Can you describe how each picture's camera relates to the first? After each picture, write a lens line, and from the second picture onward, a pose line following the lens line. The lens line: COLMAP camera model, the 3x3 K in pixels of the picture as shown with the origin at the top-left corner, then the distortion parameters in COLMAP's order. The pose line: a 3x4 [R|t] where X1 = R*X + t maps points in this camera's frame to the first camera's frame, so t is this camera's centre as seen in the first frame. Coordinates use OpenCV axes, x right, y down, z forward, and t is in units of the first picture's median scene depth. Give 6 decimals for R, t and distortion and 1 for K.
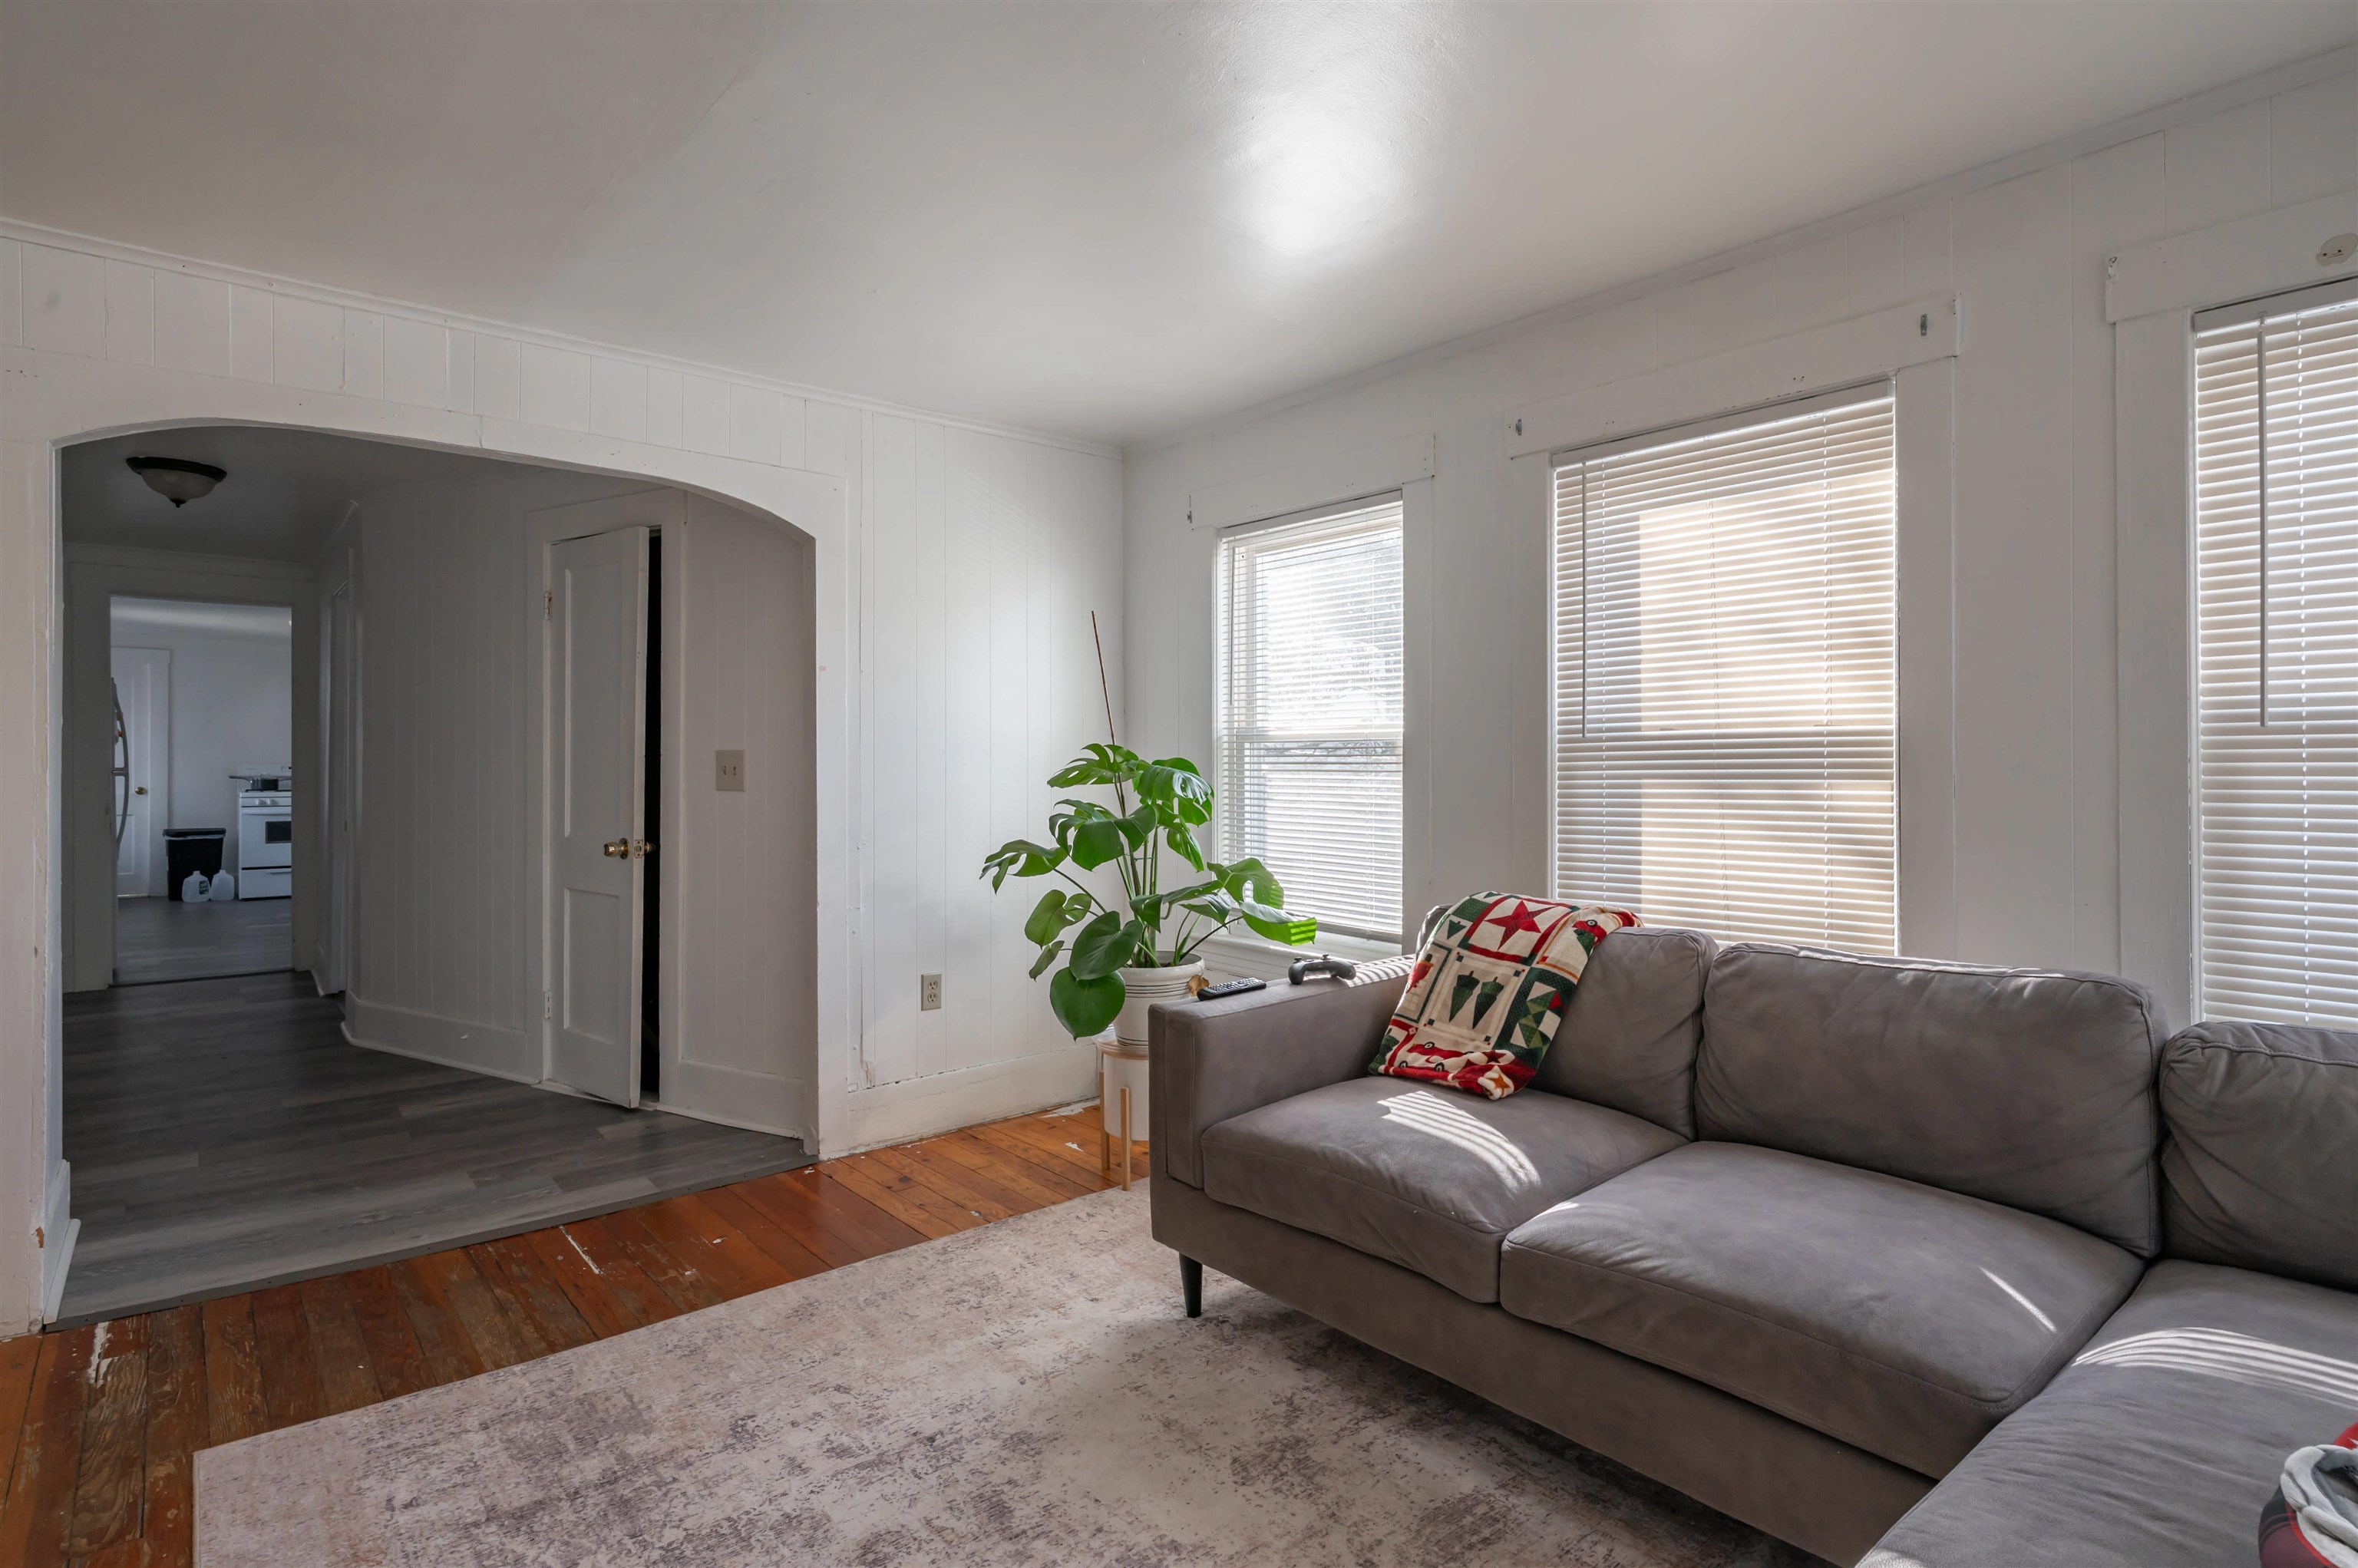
lens RADIAL K [[1162.2, 0, 1145.4], [0, 1162.2, 749.6], [0, 0, 1]] dist [-0.004647, 0.001878]
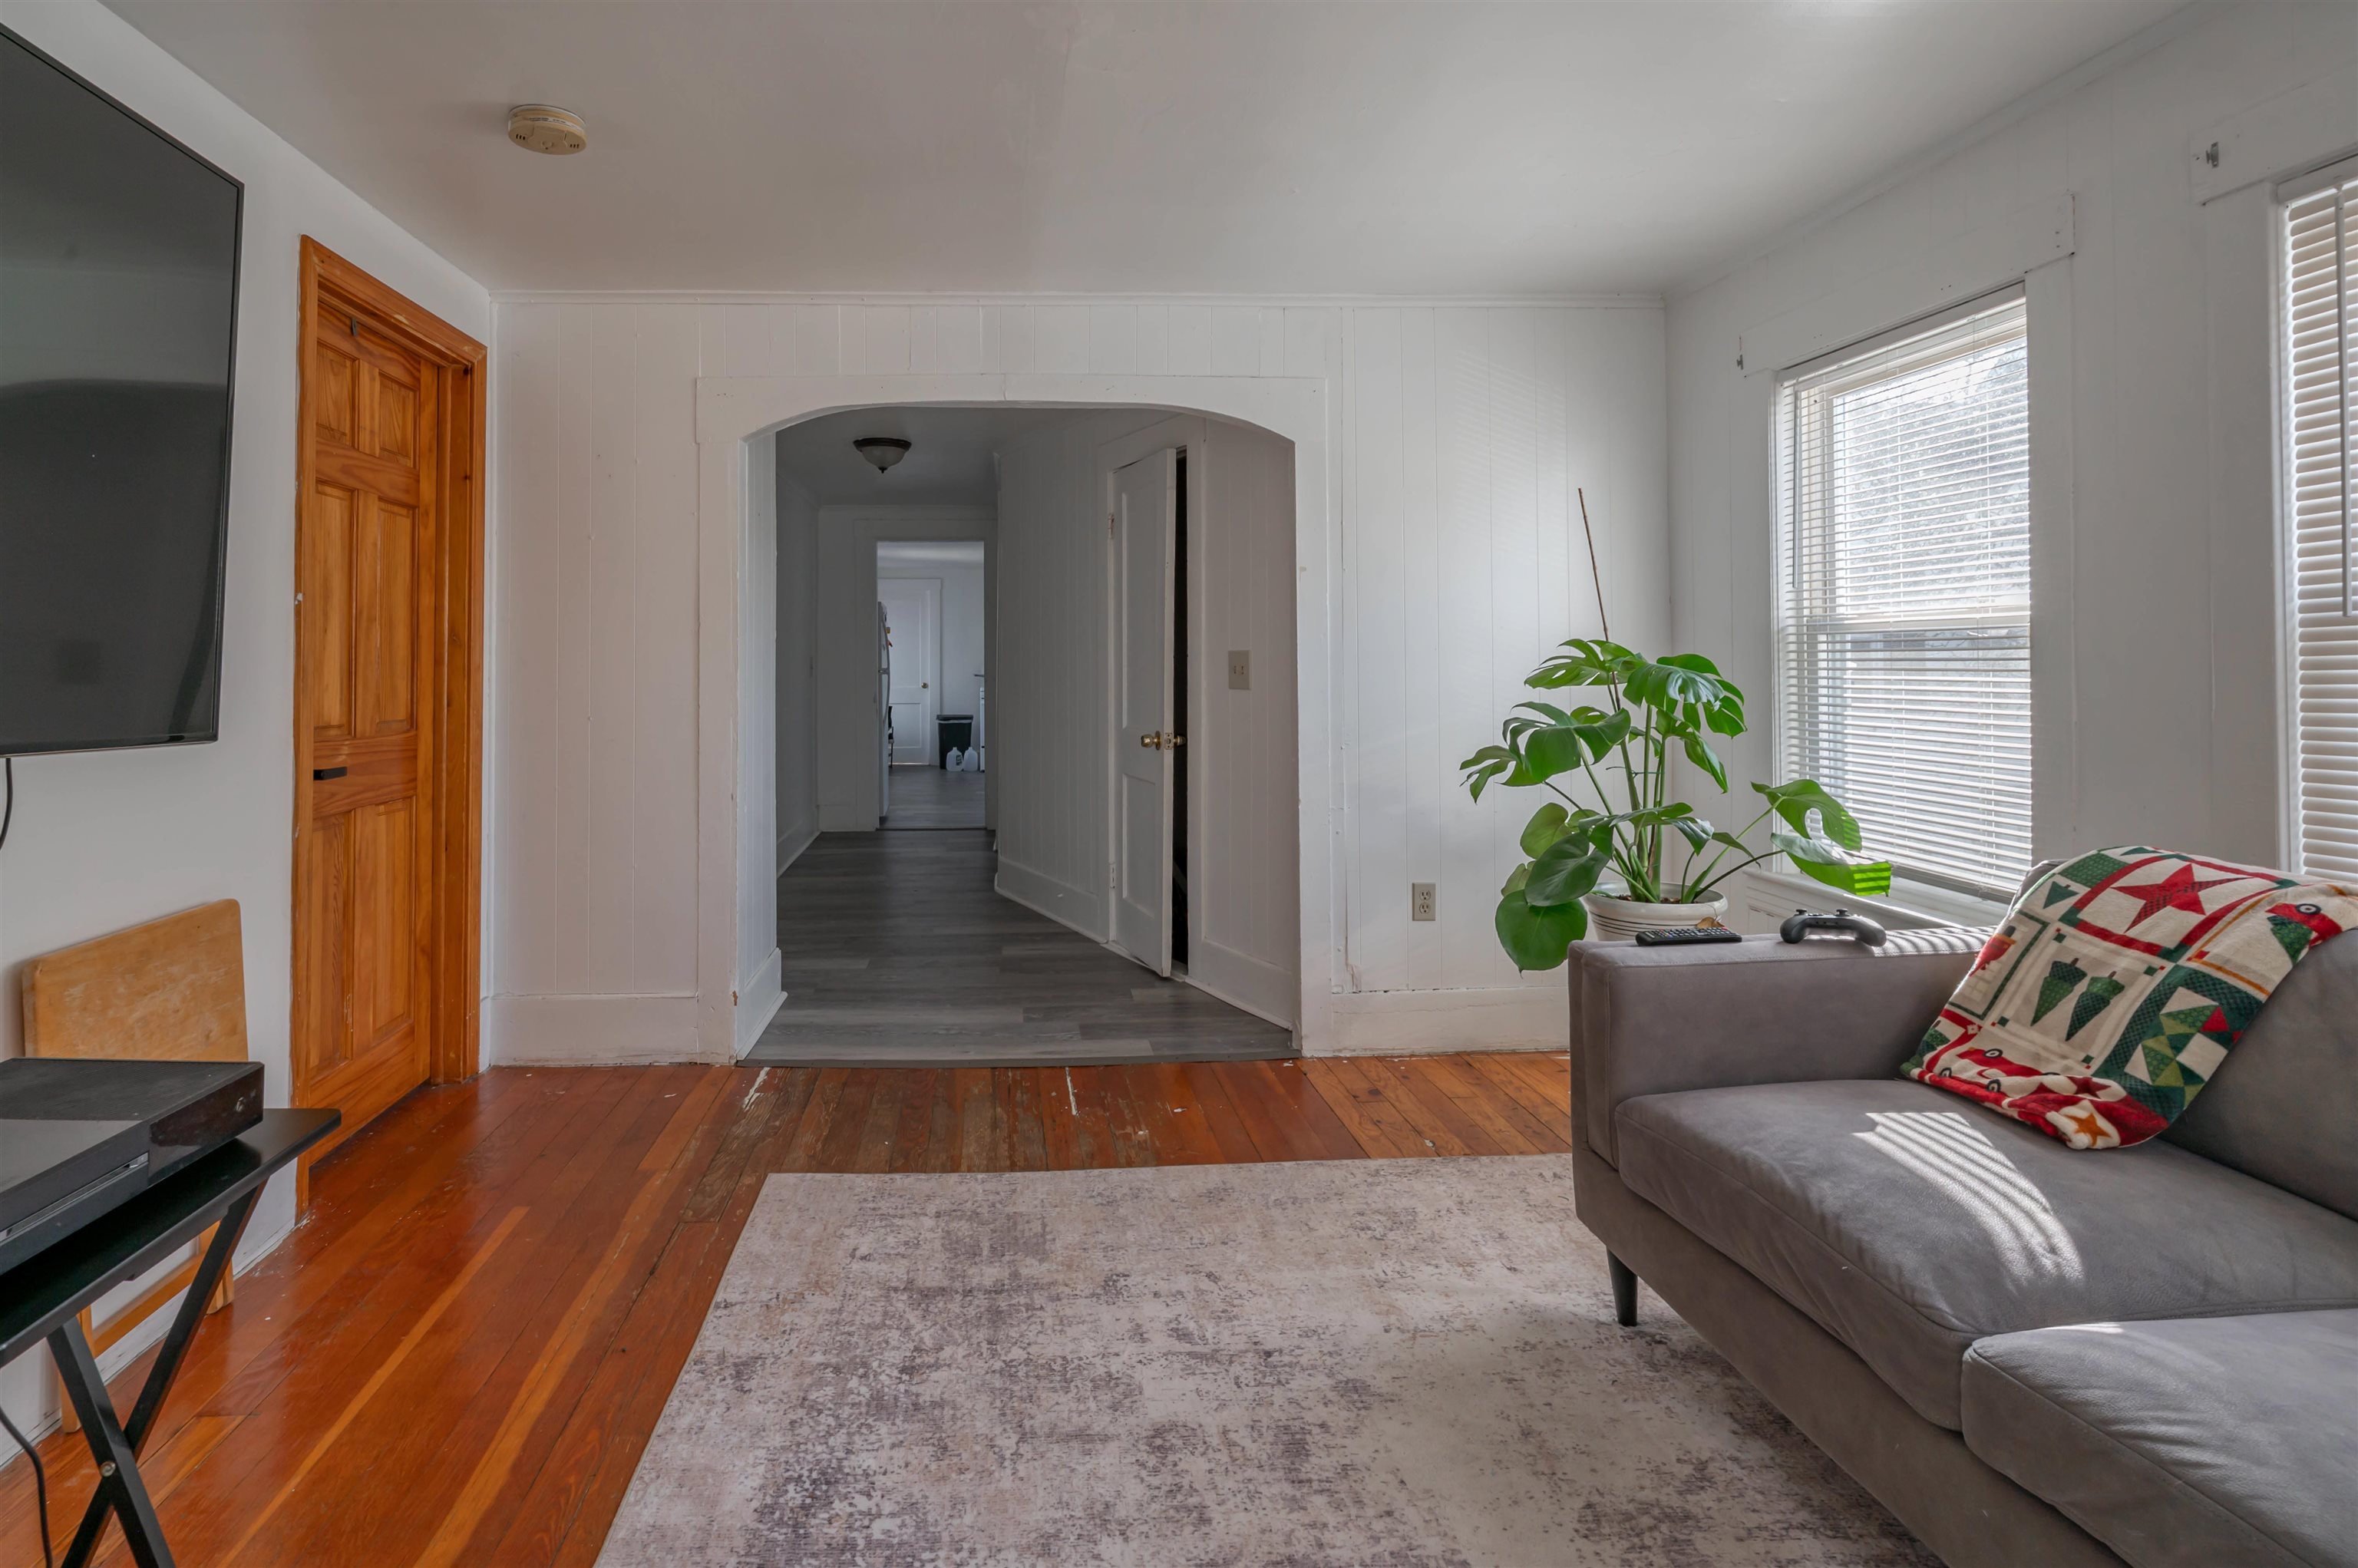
lens RADIAL K [[1162.2, 0, 1086.0], [0, 1162.2, 636.9], [0, 0, 1]] dist [-0.004647, 0.001878]
pose [[0.806352, -0.017252, -0.591185, 0.207874], [0.010887, 0.999838, -0.014327, 0.002263], [0.591336, 0.005117, 0.806409, 0.087753]]
